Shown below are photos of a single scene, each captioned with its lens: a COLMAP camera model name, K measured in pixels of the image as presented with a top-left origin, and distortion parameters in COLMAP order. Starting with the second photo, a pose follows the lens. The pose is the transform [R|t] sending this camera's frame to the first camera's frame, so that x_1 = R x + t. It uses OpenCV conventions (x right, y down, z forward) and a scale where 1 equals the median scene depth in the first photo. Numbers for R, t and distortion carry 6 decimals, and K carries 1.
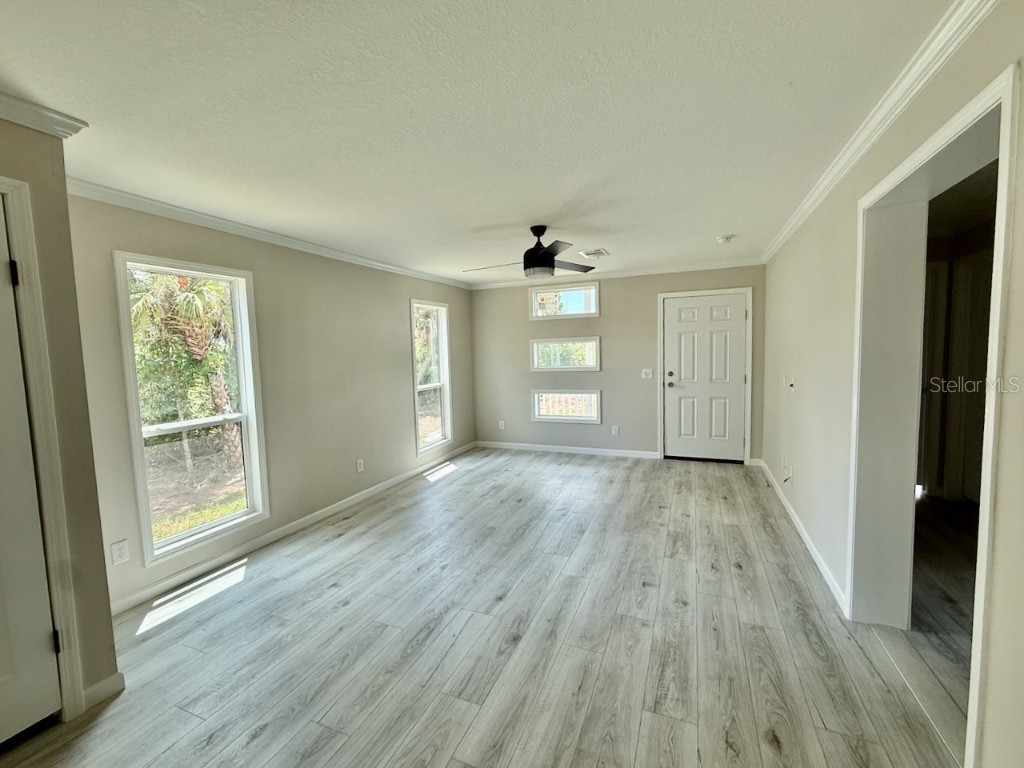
lens RADIAL K [[429.3, 0, 512.0], [0, 429.3, 384.0], [0, 0, 1]] dist [0.000297, 0.000282]
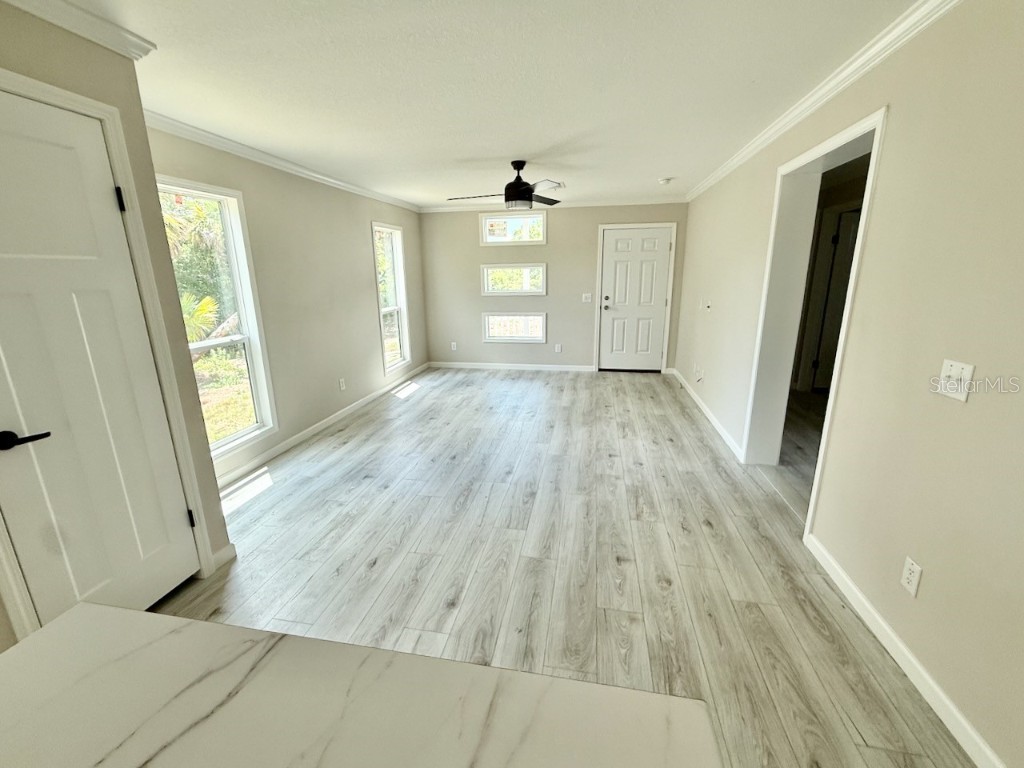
lens RADIAL K [[429.3, 0, 512.0], [0, 429.3, 384.0], [0, 0, 1]] dist [0.000297, 0.000282]
pose [[0.977324, -0.039228, 0.208085, -0.206680], [0.002946, 0.985114, 0.171875, 0.007912], [-0.211730, -0.167364, 0.962891, -0.154873]]
